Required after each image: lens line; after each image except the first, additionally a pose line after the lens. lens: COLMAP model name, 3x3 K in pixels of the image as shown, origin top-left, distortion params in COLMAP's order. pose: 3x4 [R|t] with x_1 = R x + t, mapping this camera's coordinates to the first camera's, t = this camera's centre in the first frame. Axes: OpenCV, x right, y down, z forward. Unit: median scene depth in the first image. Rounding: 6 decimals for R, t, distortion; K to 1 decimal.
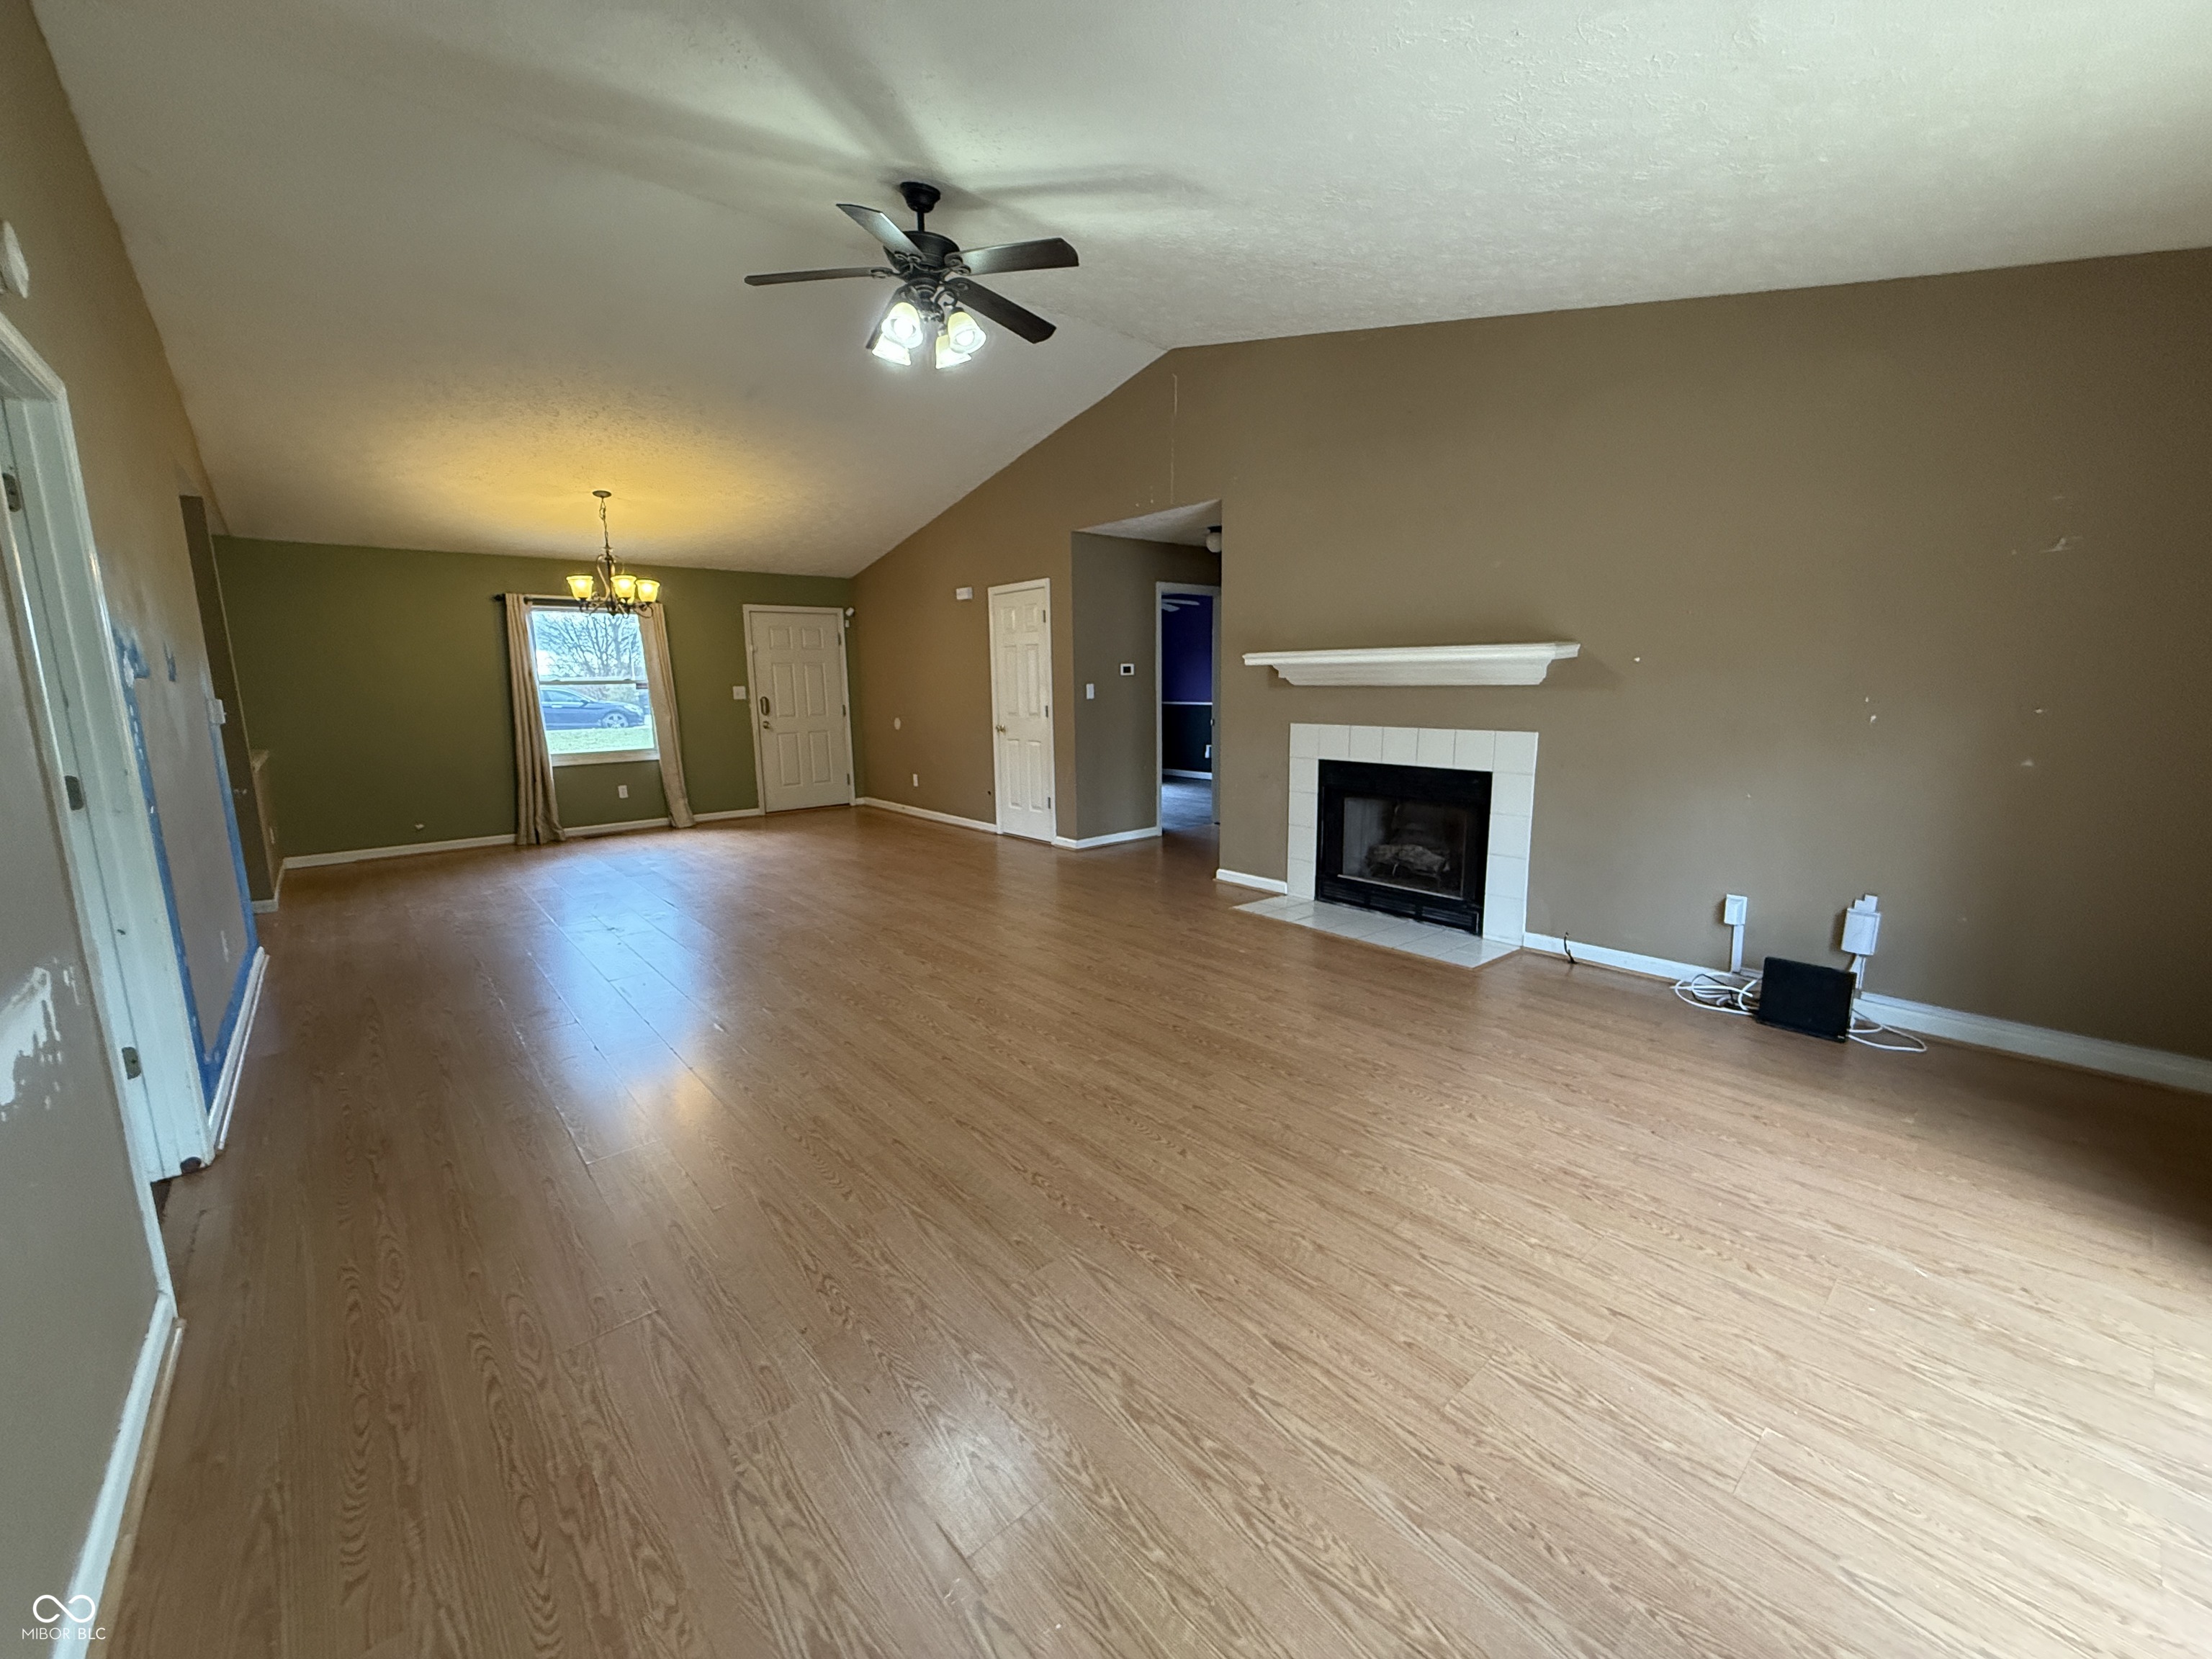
lens RADIAL K [[882.0, 0, 1089.2], [0, 882.0, 789.1], [0, 0, 1]] dist [0.002846, 0.000336]
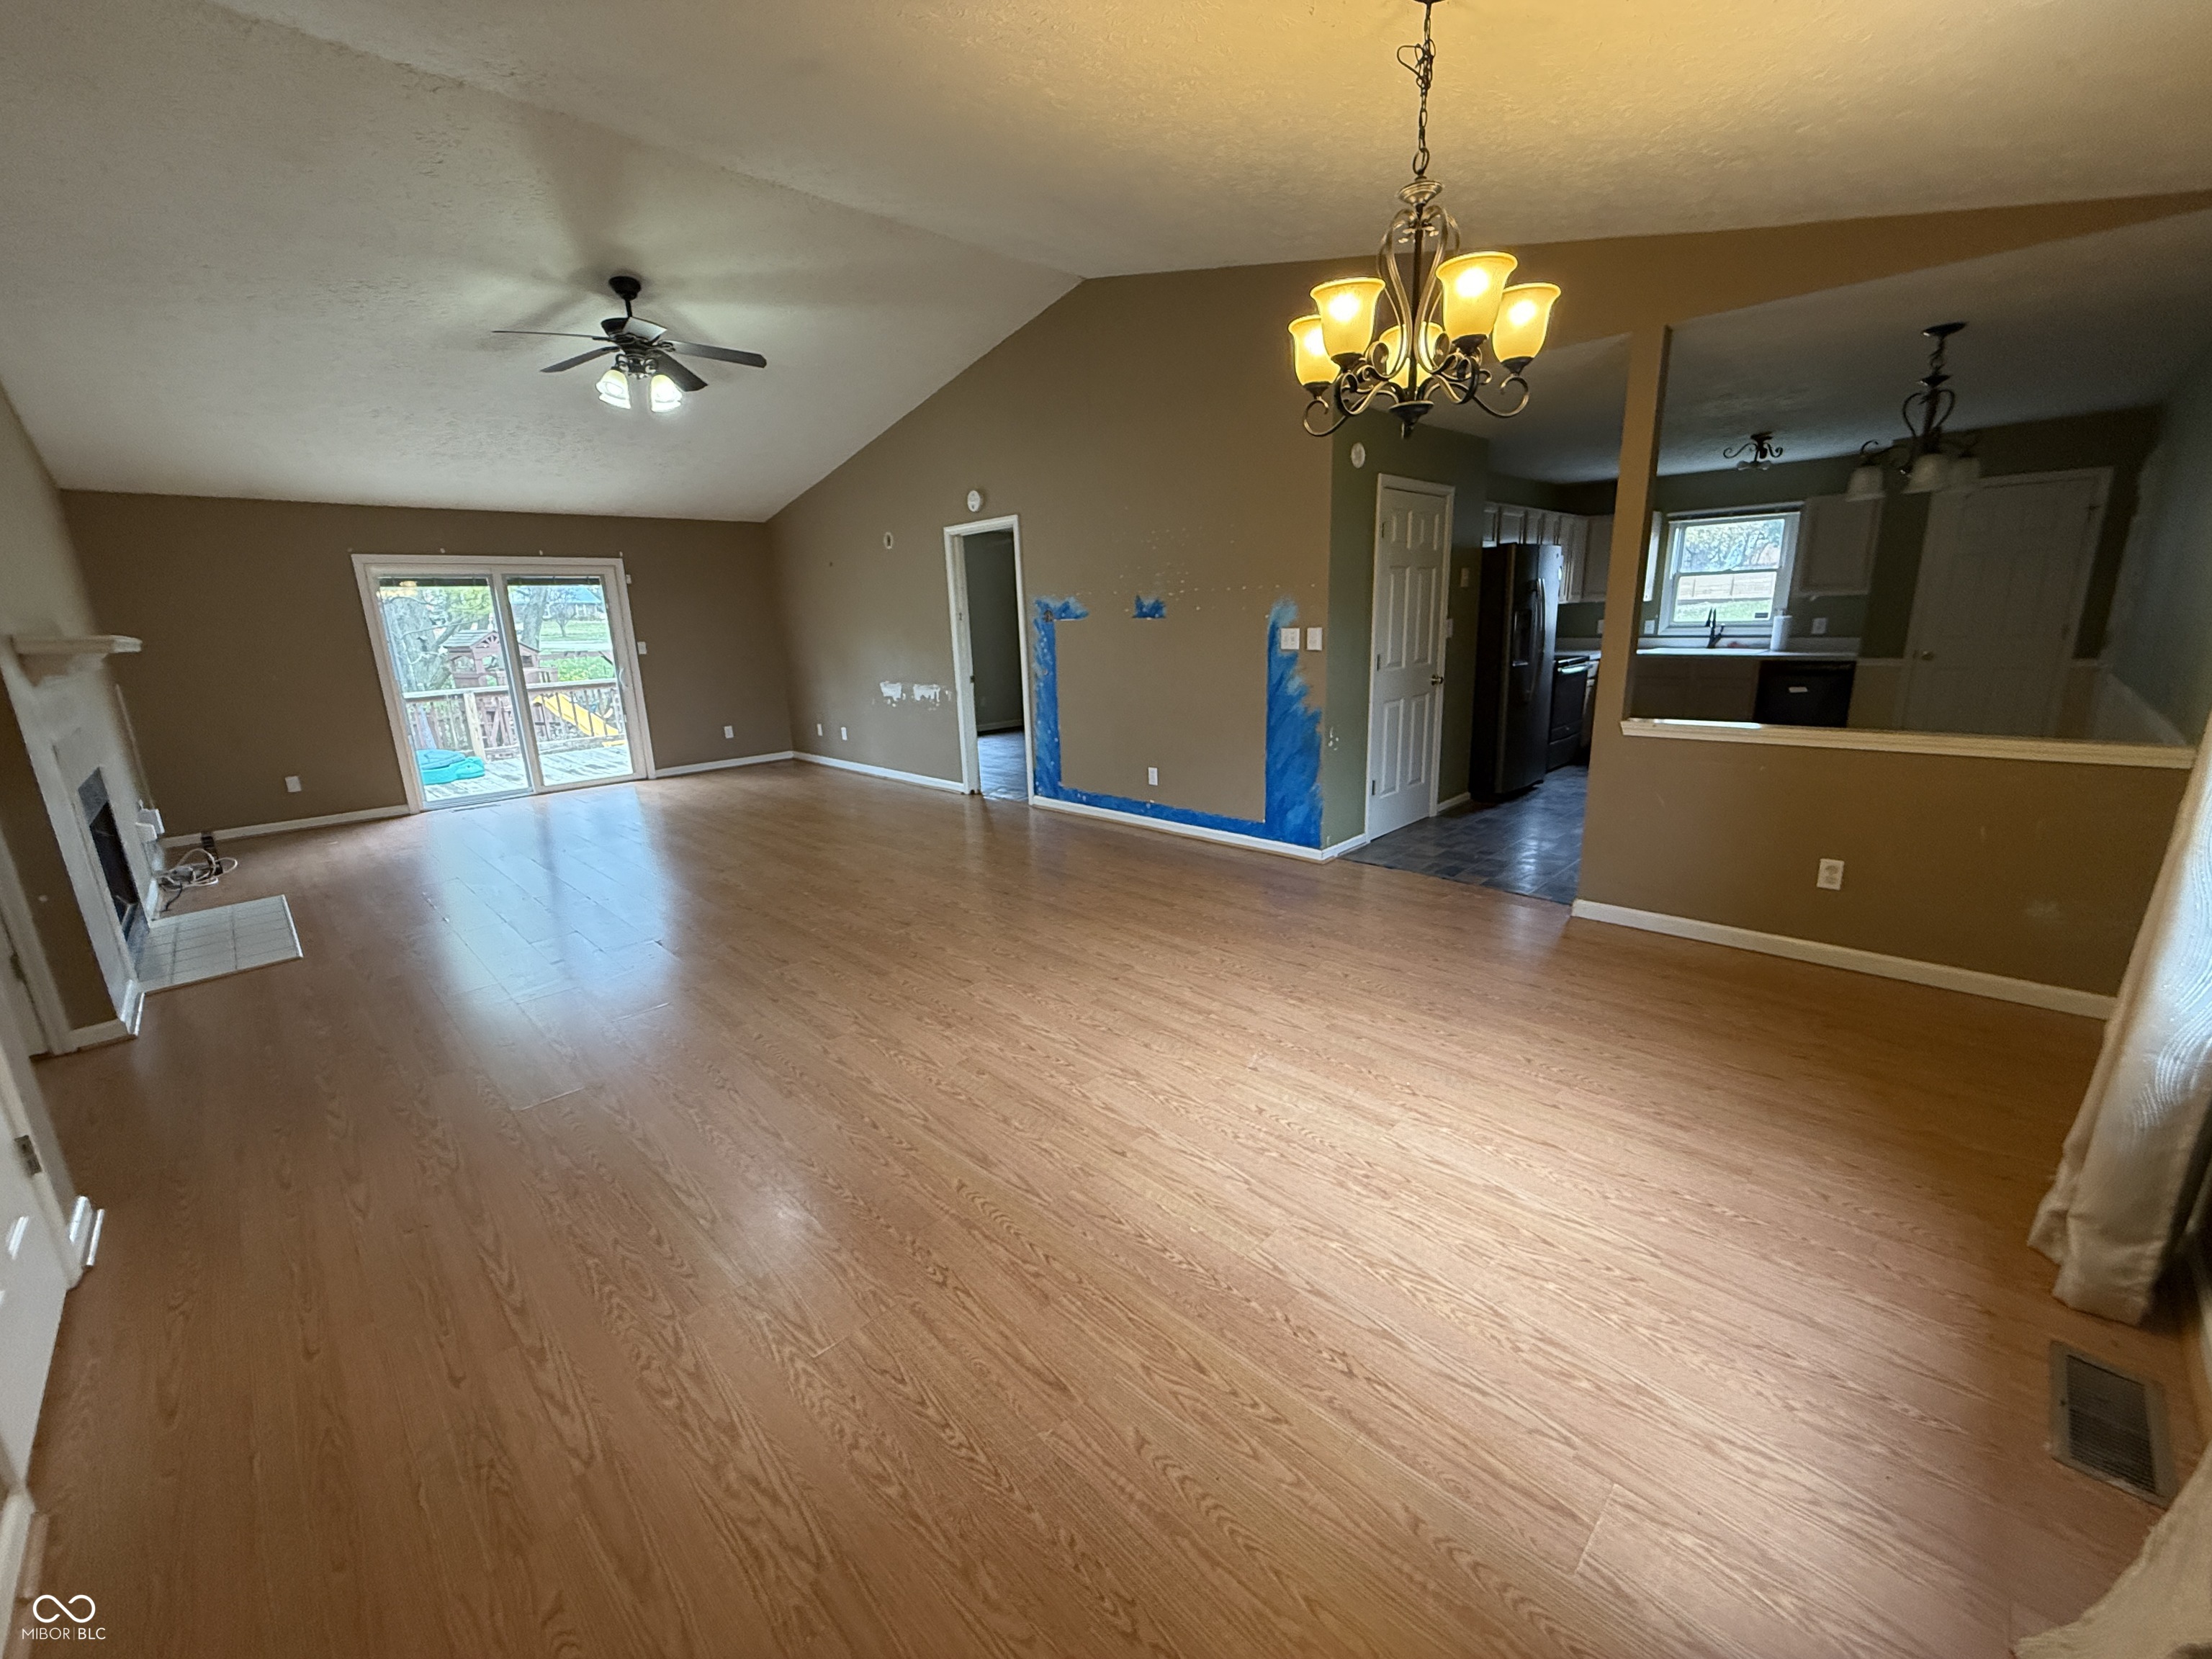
lens RADIAL K [[882.0, 0, 1106.9], [0, 882.0, 823.9], [0, 0, 1]] dist [0.002846, 0.000336]
pose [[-0.995468, 0.065621, -0.068828, -0.842922], [0.036823, 0.933291, 0.357229, -0.380222], [0.087678, 0.353076, -0.931477, 2.863007]]
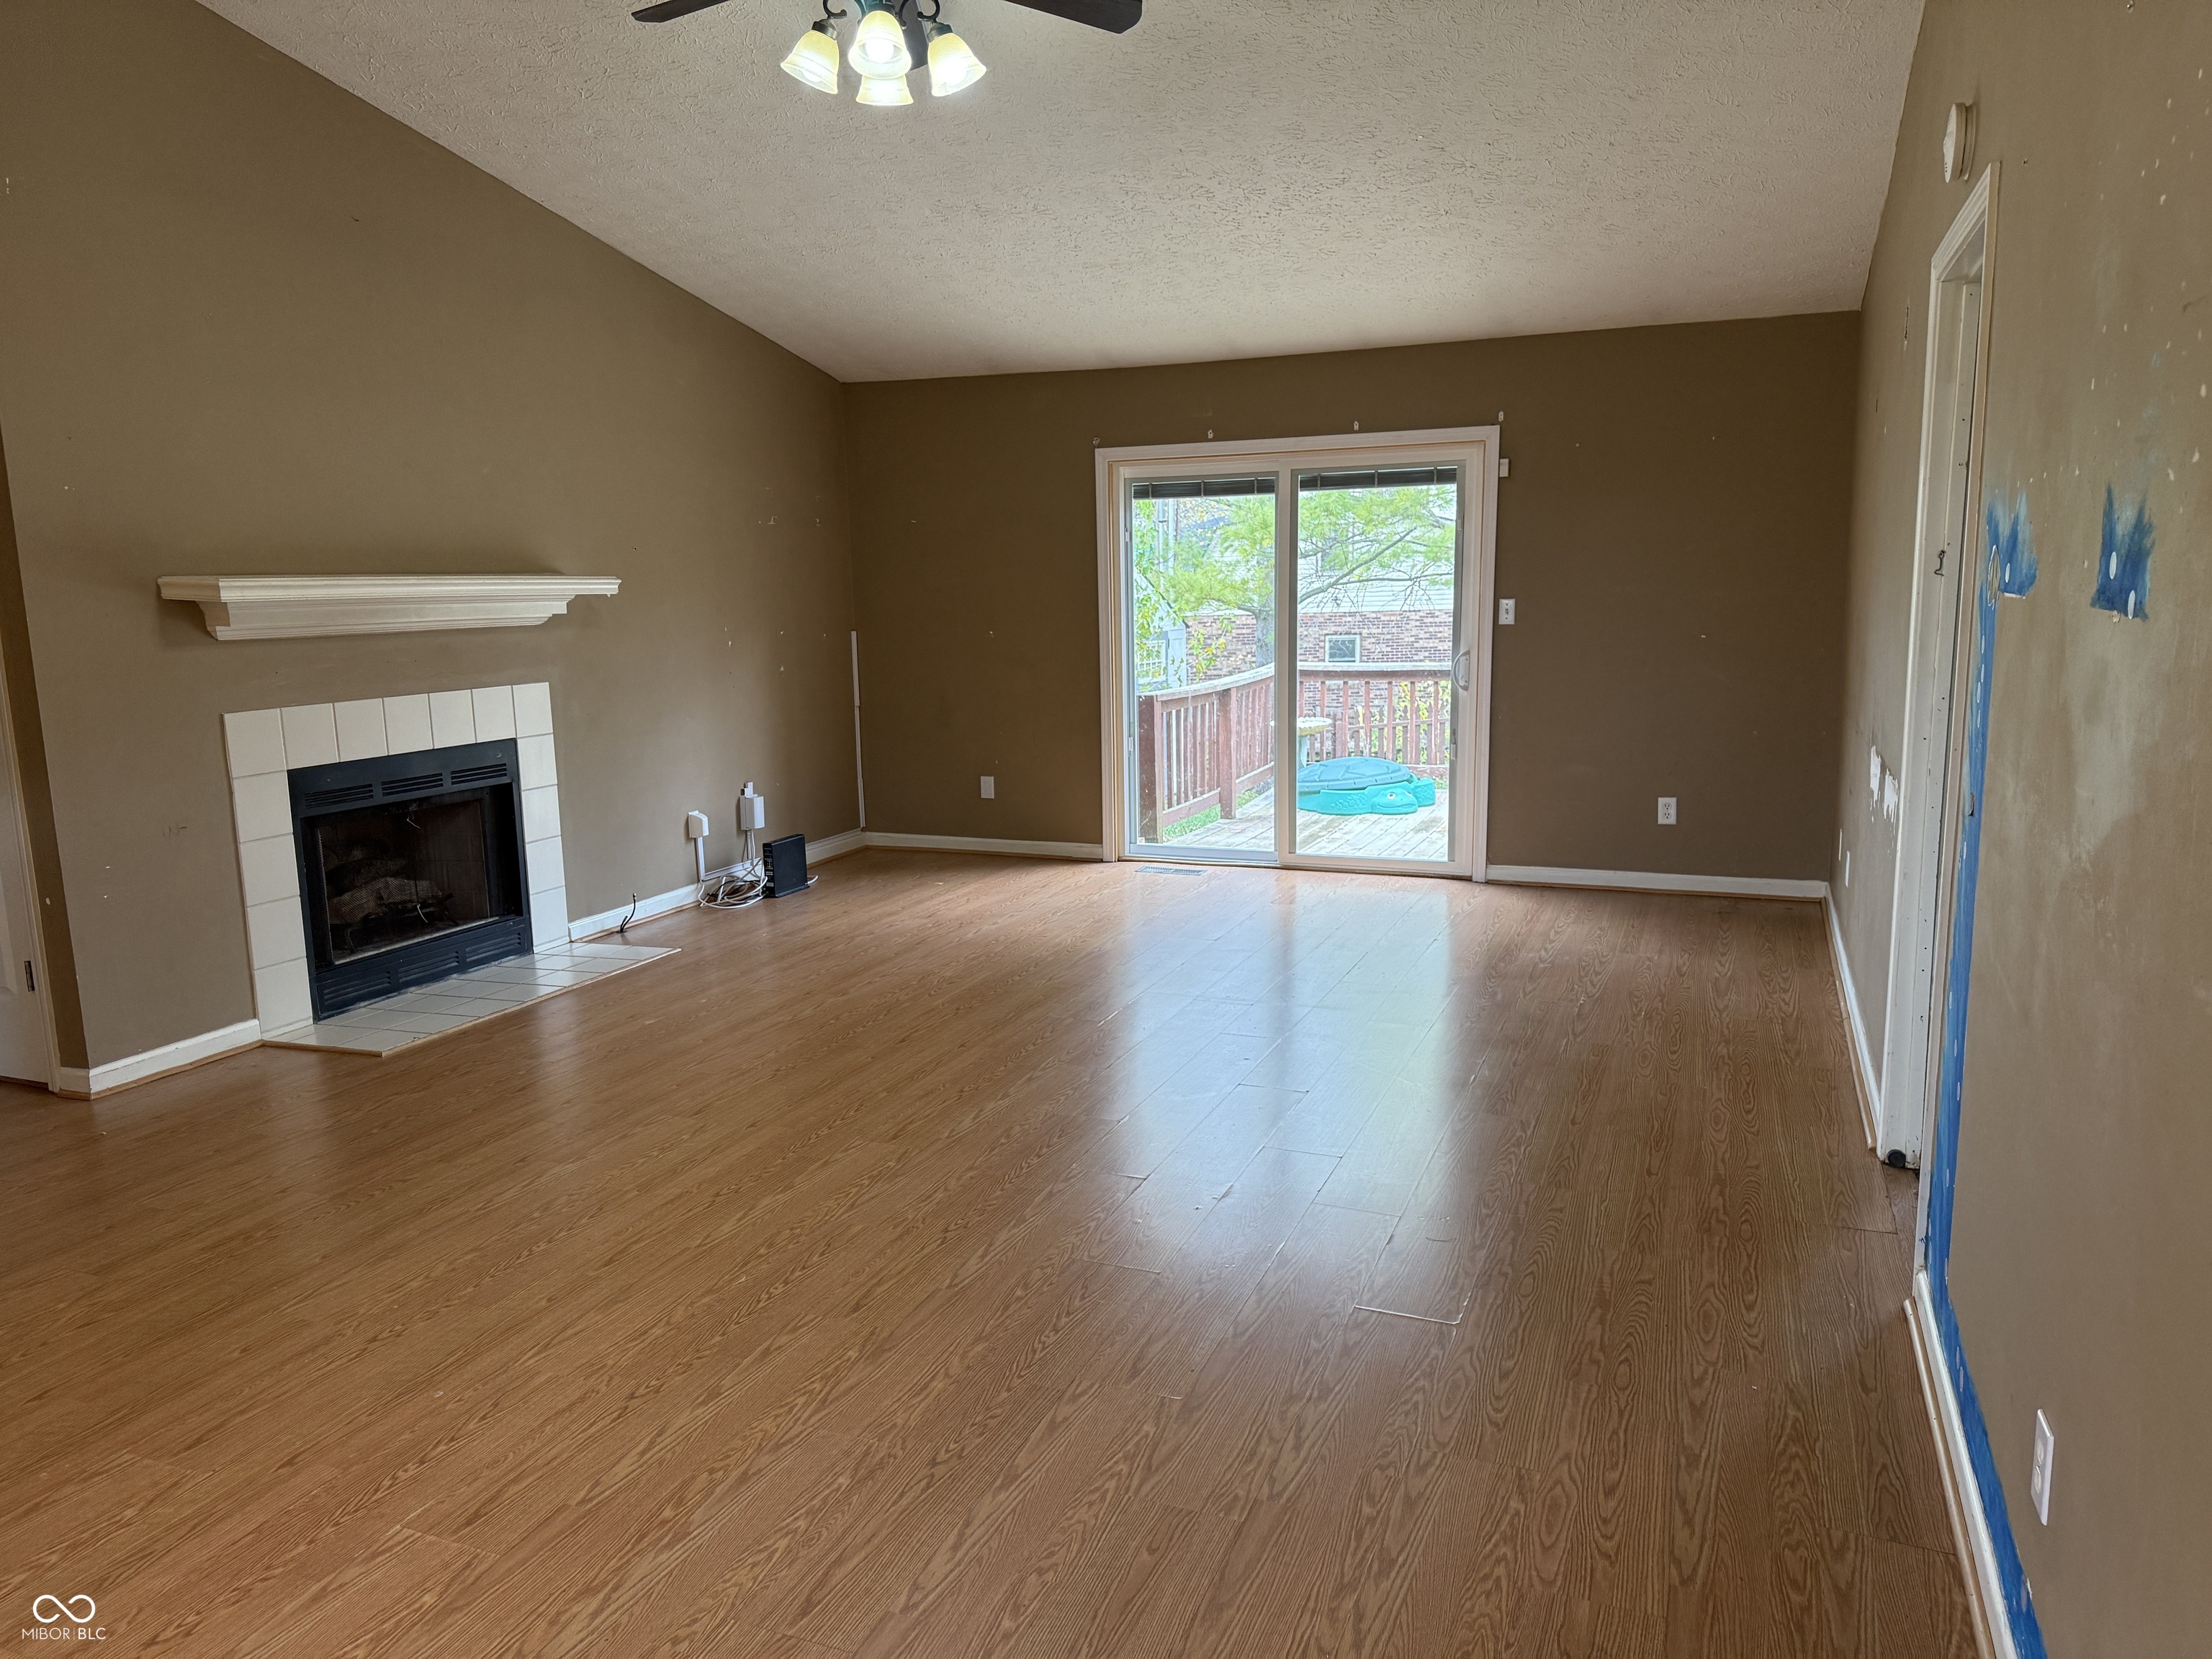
lens RADIAL K [[1558.2, 0, 1111.9], [0, 1558.2, 838.3], [0, 0, 1]] dist [0.055378, -0.059450]
pose [[-0.462668, -0.126596, 0.877446, -1.413577], [0.137706, 0.967476, 0.212197, -0.217645], [-0.875771, 0.219007, -0.430187, 1.619798]]
